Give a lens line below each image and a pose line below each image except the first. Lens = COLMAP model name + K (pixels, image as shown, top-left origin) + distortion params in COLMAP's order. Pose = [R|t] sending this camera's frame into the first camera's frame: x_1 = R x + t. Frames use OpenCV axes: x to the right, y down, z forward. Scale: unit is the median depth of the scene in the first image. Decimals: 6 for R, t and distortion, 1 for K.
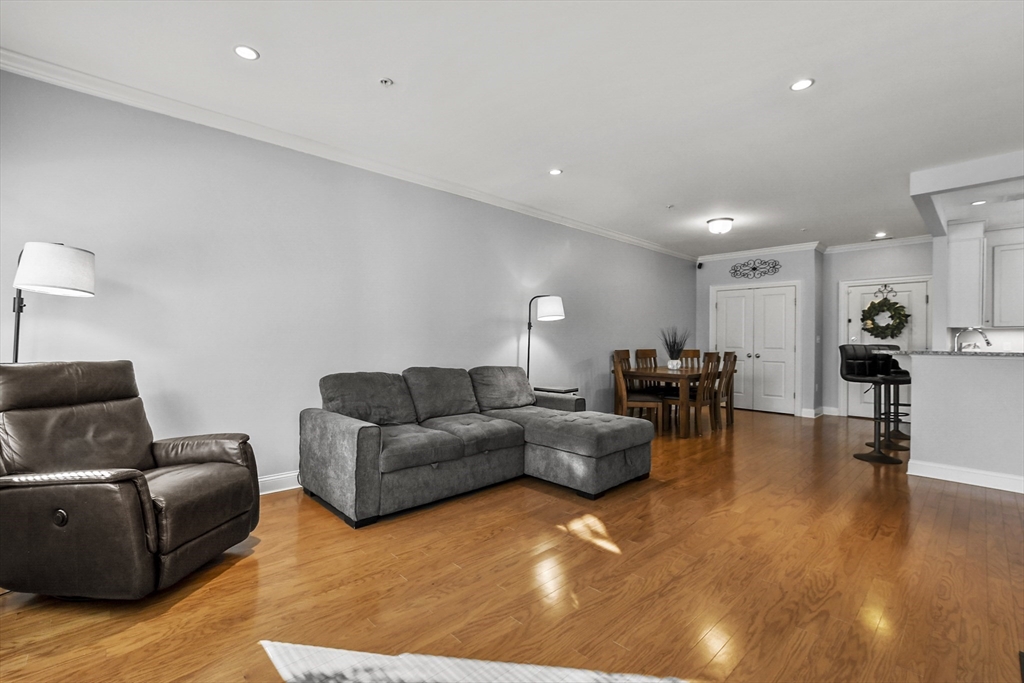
lens RADIAL K [[456.1, 0, 508.0], [0, 456.1, 339.2], [0, 0, 1]] dist [-0.011776, 0.001640]
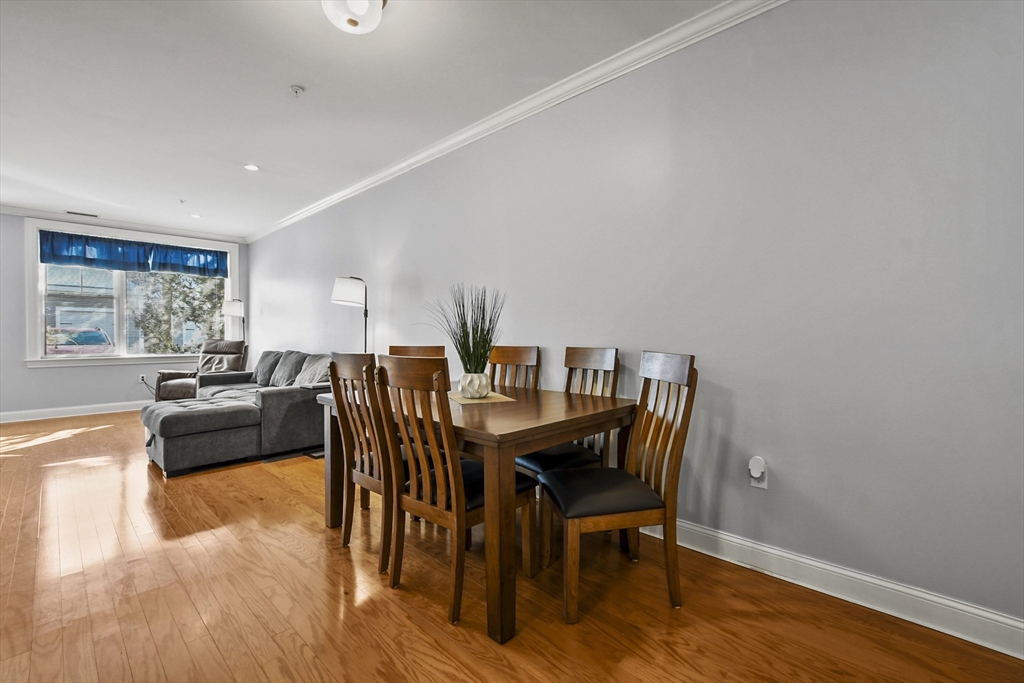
lens RADIAL K [[453.9, 0, 509.6], [0, 453.9, 340.2], [0, 0, 1]] dist [-0.008056, 0.000306]
pose [[0.037036, 0.007514, -0.999286, 0.736011], [0.002630, 0.999968, 0.007617, 0.013791], [0.999310, -0.002910, 0.037015, 0.985565]]
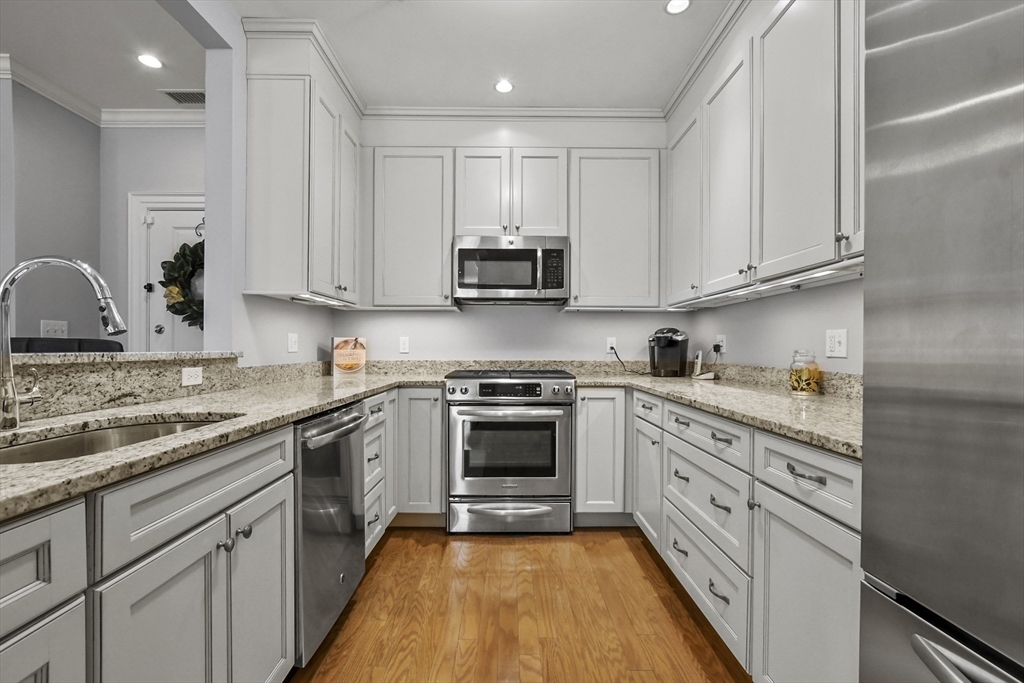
lens RADIAL K [[448.9, 0, 509.7], [0, 448.9, 349.3], [0, 0, 1]] dist [-0.009947, 0.000521]
pose [[0.682324, -0.007440, 0.731012, 0.739674], [-0.000691, 0.999941, 0.010823, 0.014885], [-0.731050, -0.007890, 0.682279, 0.497664]]
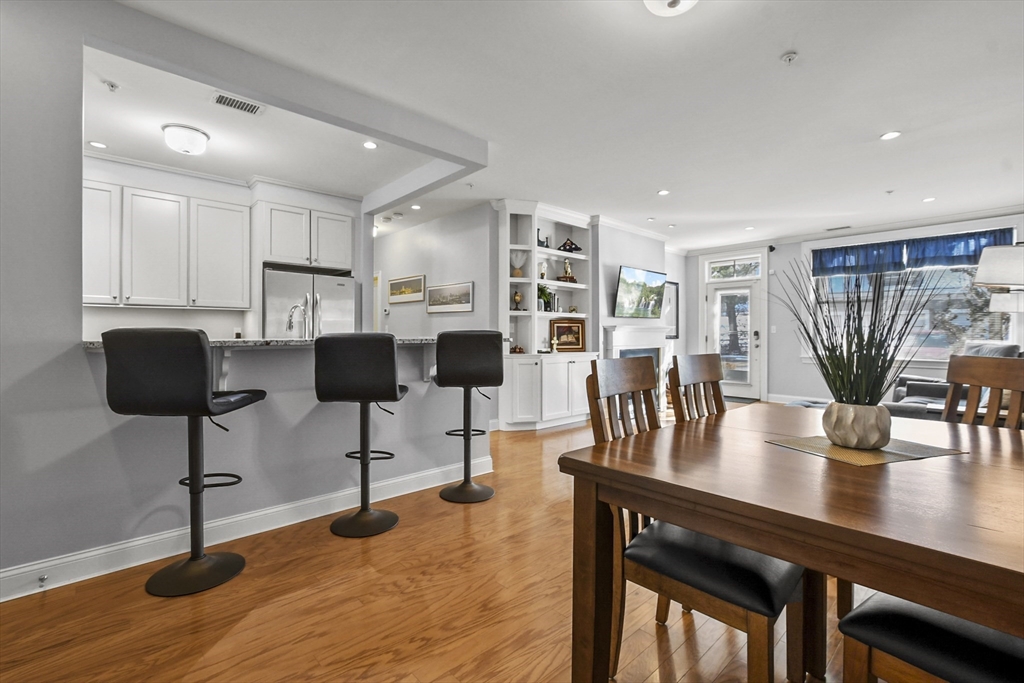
lens RADIAL K [[456.1, 0, 508.0], [0, 456.1, 339.2], [0, 0, 1]] dist [-0.011776, 0.001640]
pose [[-0.999796, -0.008790, 0.018195, 0.518328], [-0.008674, 0.999941, 0.006482, 0.014074], [-0.018251, 0.006323, -0.999813, 1.194181]]
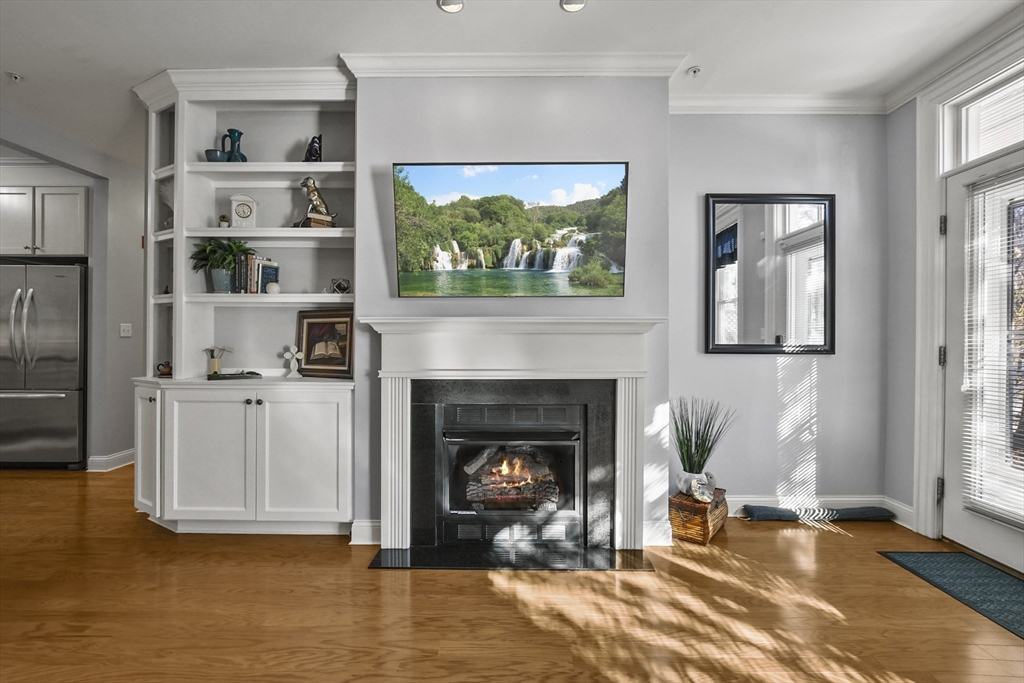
lens RADIAL K [[456.1, 0, 508.0], [0, 456.1, 339.2], [0, 0, 1]] dist [-0.011776, 0.001640]
pose [[-0.719511, -0.006877, 0.694447, -0.015316], [-0.010608, 0.999943, -0.001088, 0.006974], [-0.694400, -0.008150, -0.719543, 0.449582]]
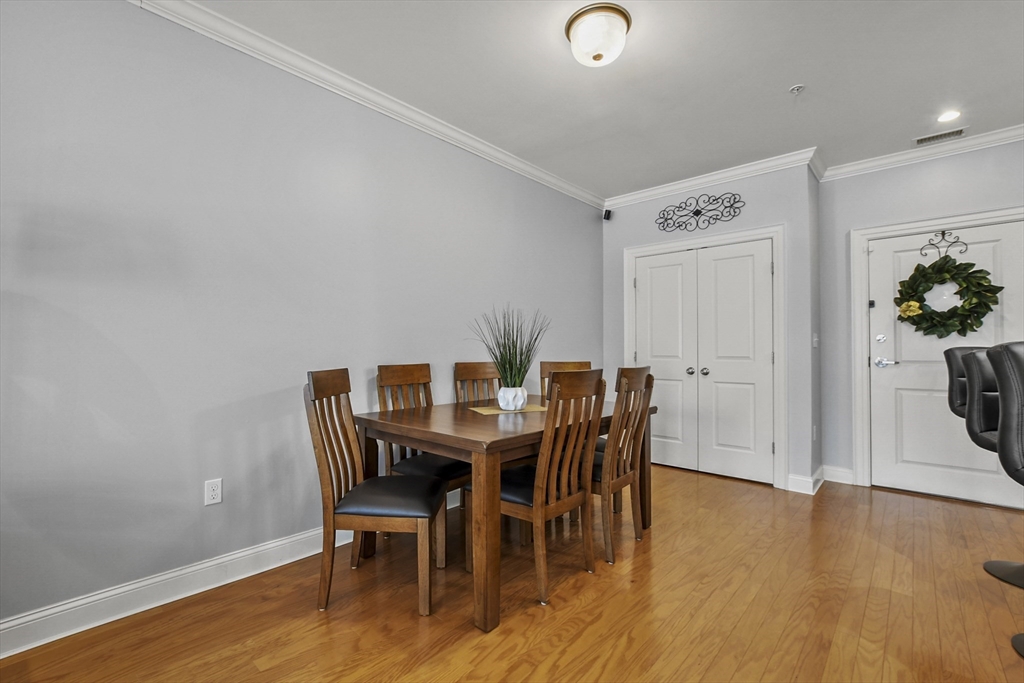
lens RADIAL K [[456.2, 0, 511.8], [0, 456.2, 344.1], [0, 0, 1]] dist [-0.003483, 0.000203]
pose [[0.996231, -0.005769, 0.086553, 0.318780], [0.007025, 0.999874, -0.014211, 0.011386], [-0.086460, 0.014765, 0.996146, 0.558303]]
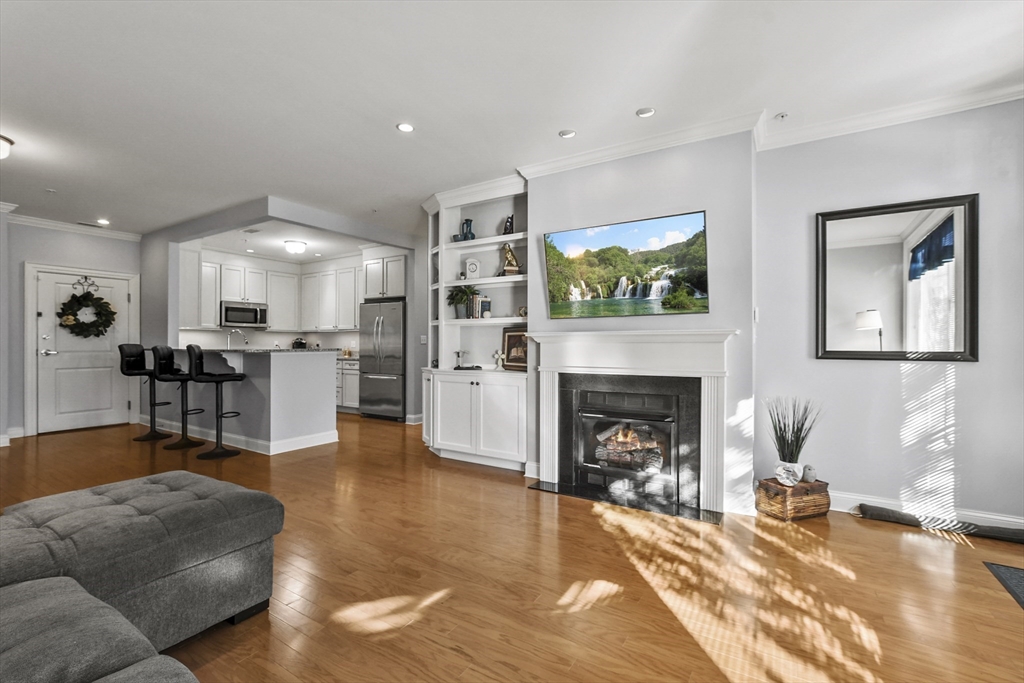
lens RADIAL K [[447.9, 0, 506.1], [0, 447.9, 342.3], [0, 0, 1]] dist [-0.006974, 0.000460]
pose [[-0.248698, -0.006289, 0.968561, -0.227485], [-0.005969, 0.999970, 0.004960, -0.000356], [-0.968563, -0.004548, -0.248728, 0.437791]]
